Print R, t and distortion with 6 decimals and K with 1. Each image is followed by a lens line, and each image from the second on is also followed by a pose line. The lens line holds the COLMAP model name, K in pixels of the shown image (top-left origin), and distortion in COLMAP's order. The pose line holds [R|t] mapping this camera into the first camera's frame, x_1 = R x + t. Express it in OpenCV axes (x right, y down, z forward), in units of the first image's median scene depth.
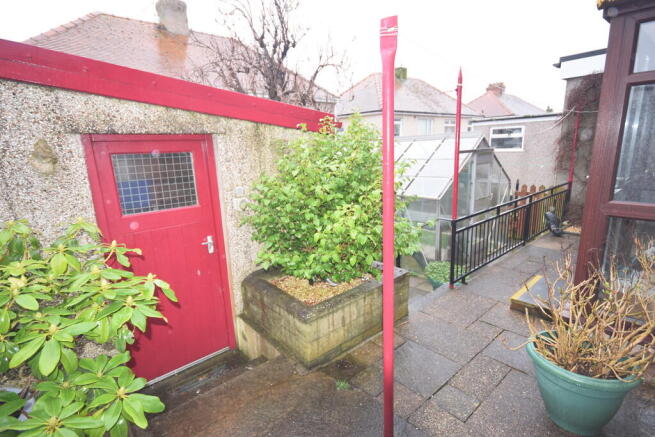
lens RADIAL K [[326.8, 0, 326.9], [0, 326.8, 219.7], [0, 0, 1]] dist [0.001456, 0.000056]
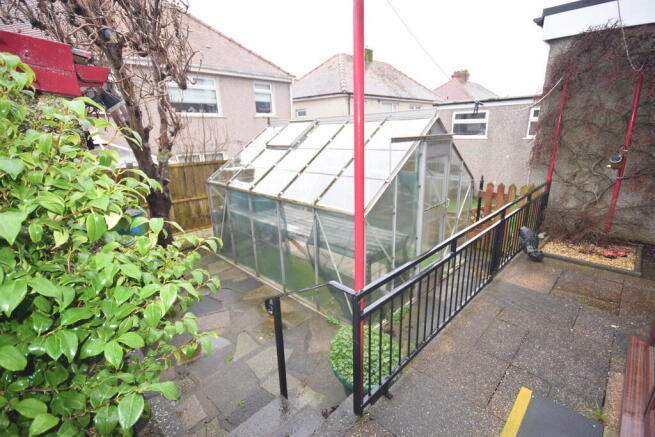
lens RADIAL K [[306.4, 0, 329.4], [0, 306.4, 218.1], [0, 0, 1]] dist [0.000020, 0.000144]
pose [[0.996837, -0.005258, 0.079297, 0.173254], [0.000739, 0.998379, 0.056916, -0.069028], [-0.079468, -0.056678, 0.995225, 0.317375]]
